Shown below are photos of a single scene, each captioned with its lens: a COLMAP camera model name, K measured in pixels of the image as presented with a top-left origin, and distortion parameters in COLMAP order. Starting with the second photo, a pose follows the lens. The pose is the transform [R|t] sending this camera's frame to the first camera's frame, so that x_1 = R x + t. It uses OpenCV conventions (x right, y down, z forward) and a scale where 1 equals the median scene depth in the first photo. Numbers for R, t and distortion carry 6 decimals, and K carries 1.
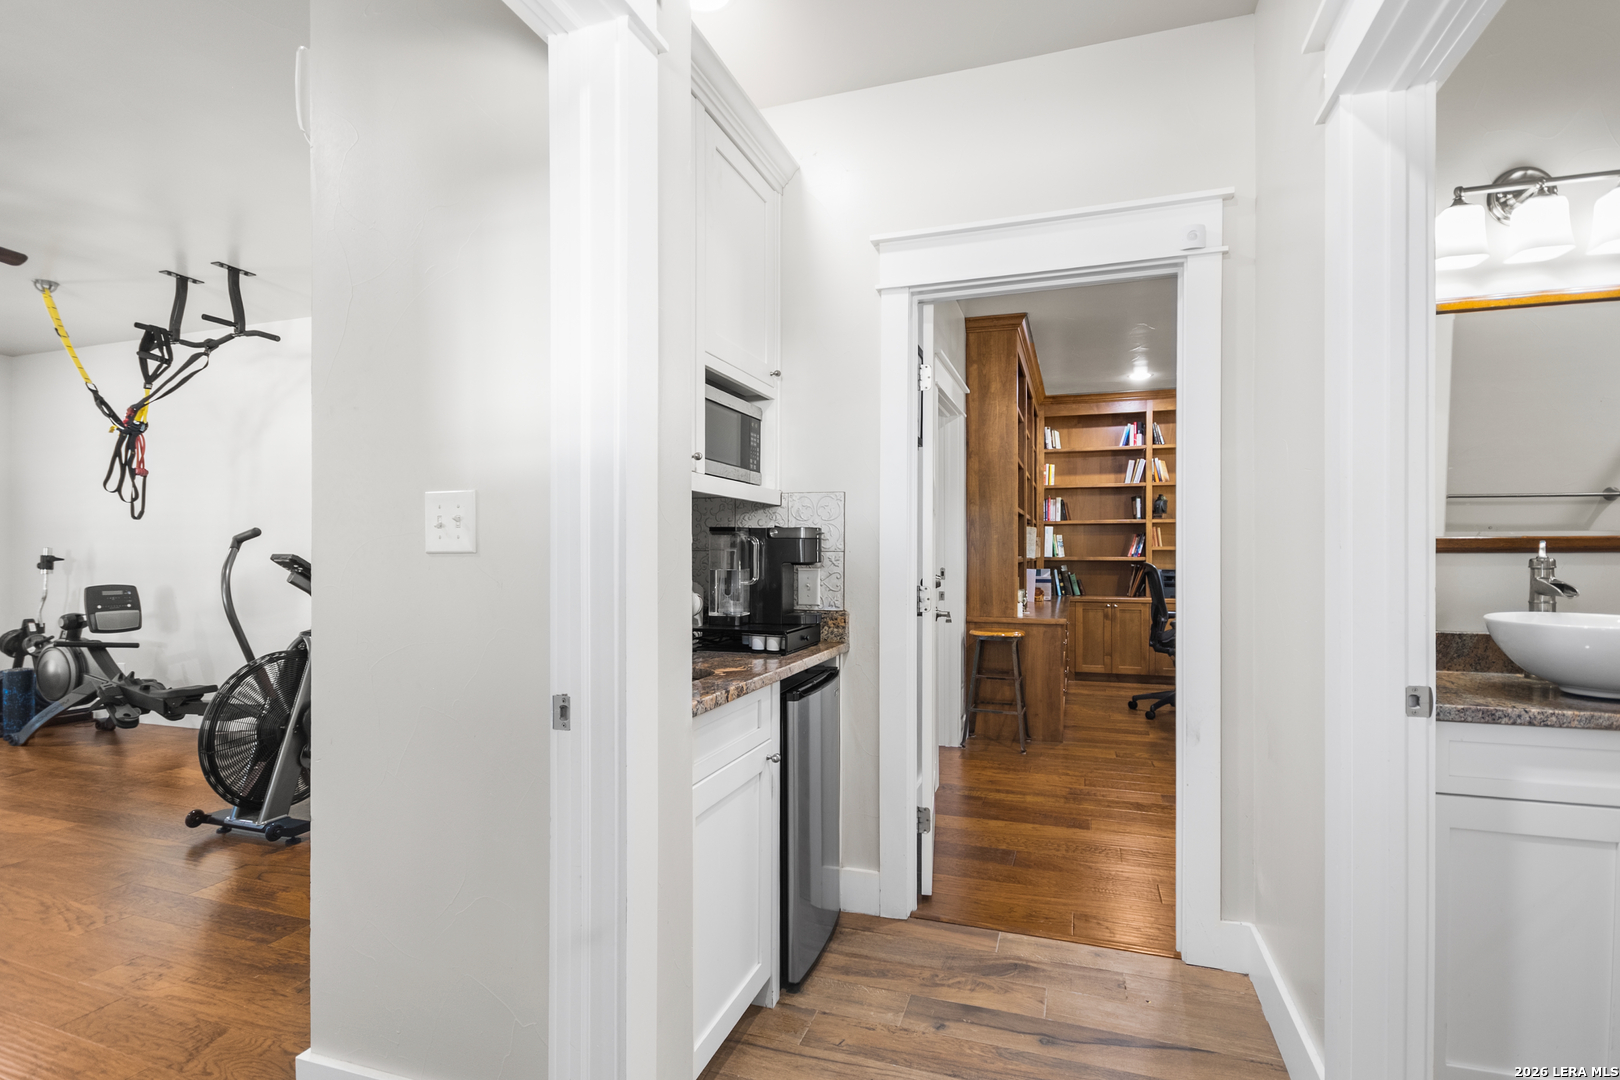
lens RADIAL K [[789.5, 0, 813.1], [0, 789.5, 555.8], [0, 0, 1]] dist [-0.004958, -0.000764]
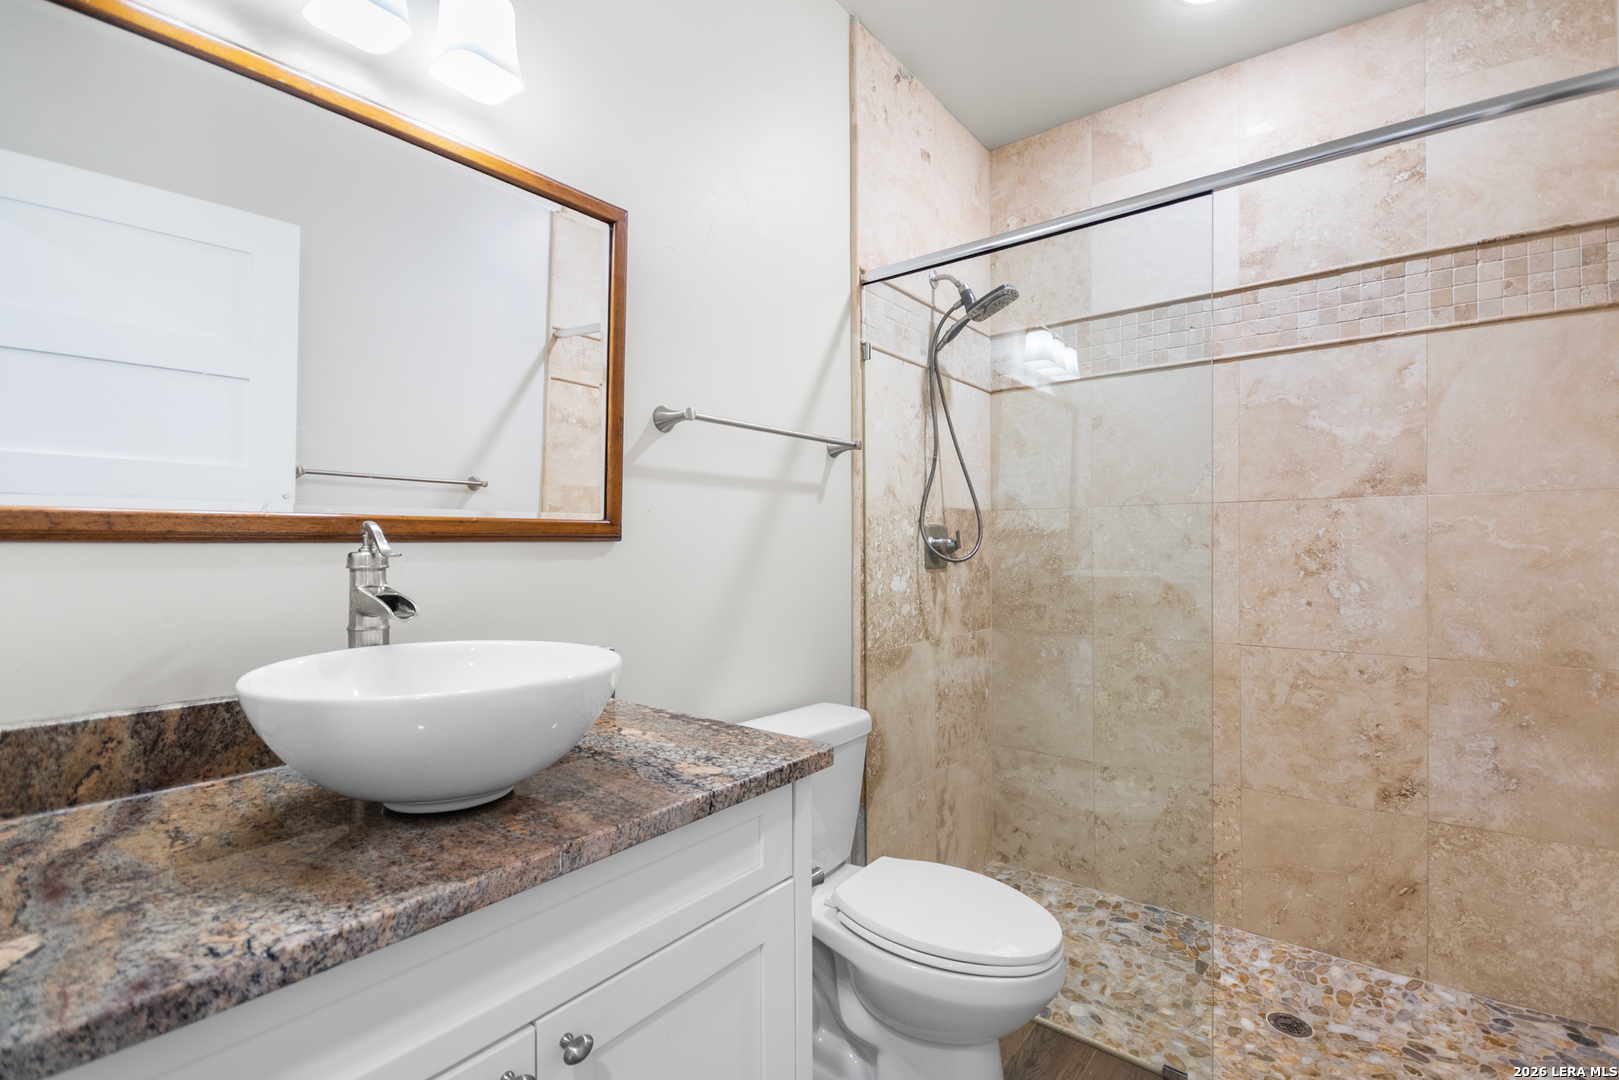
lens RADIAL K [[722.6, 0, 813.4], [0, 722.6, 546.8], [0, 0, 1]] dist [0.002014, 0.000198]
pose [[0.340731, -0.003763, 0.940153, 0.543835], [0.008271, 0.999965, 0.001005, 0.001895], [-0.940124, 0.007433, 0.340751, 0.516188]]
